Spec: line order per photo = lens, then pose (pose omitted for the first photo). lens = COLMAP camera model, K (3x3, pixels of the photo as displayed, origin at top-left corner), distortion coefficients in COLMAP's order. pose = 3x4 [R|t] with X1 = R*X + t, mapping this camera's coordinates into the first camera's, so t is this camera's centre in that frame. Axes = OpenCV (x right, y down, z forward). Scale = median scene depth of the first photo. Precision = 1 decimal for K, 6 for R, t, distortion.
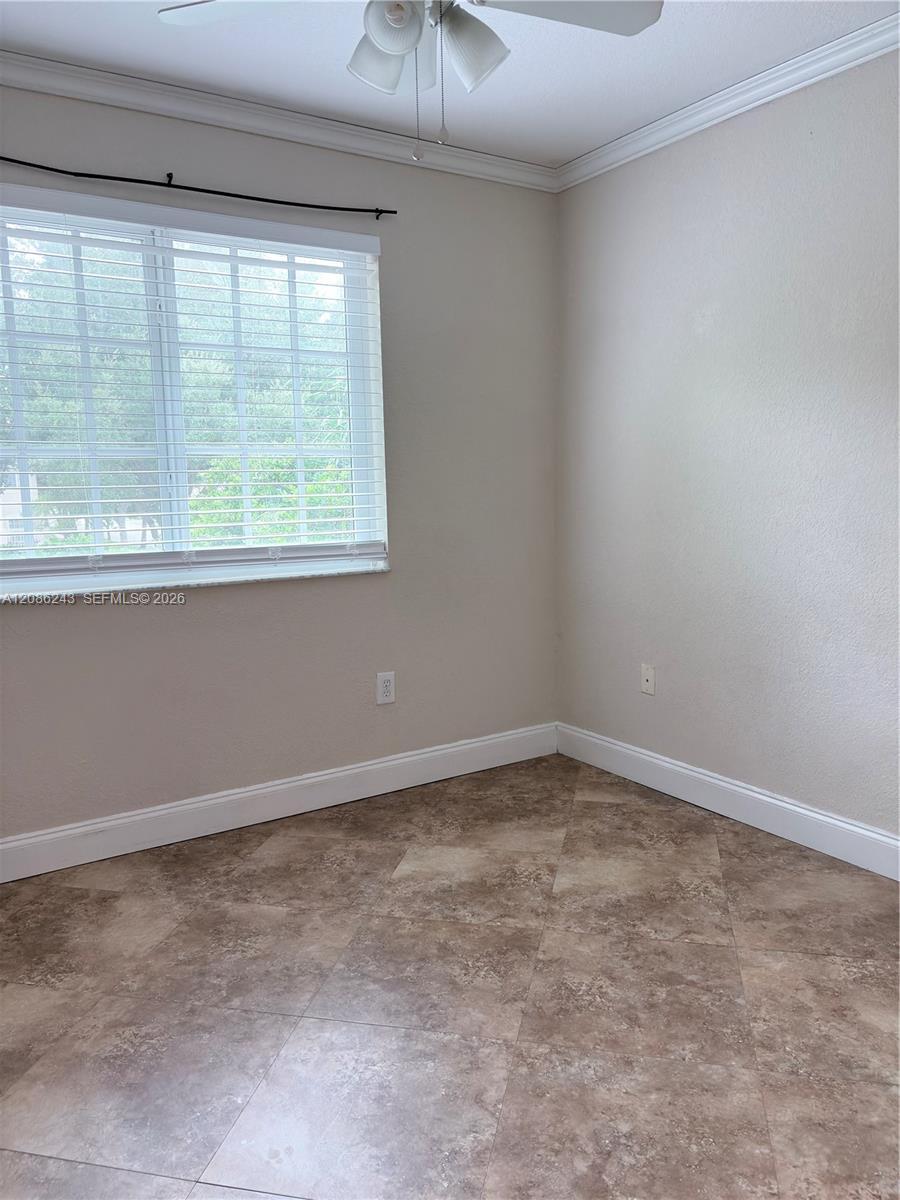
lens RADIAL K [[913.8, 0, 445.0], [0, 913.8, 607.4], [0, 0, 1]] dist [0.061169, -0.067487]
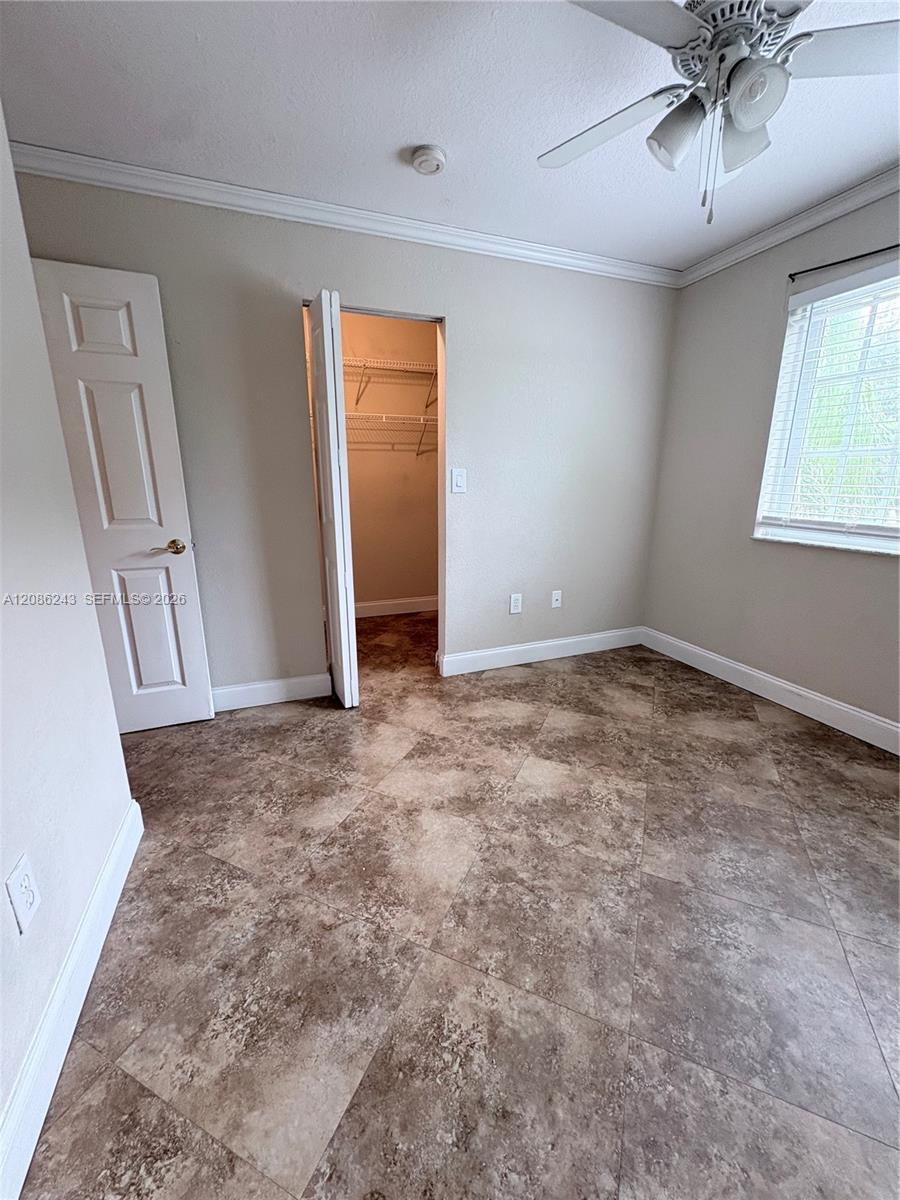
lens RADIAL K [[483.1, 0, 448.2], [0, 483.1, 599.1], [0, 0, 1]] dist [0.002563, 0.000131]
pose [[-0.201791, 0.255757, -0.945446, 0.602198], [-0.137376, 0.948371, 0.285869, -0.086210], [0.969746, 0.187568, -0.156238, 0.607118]]
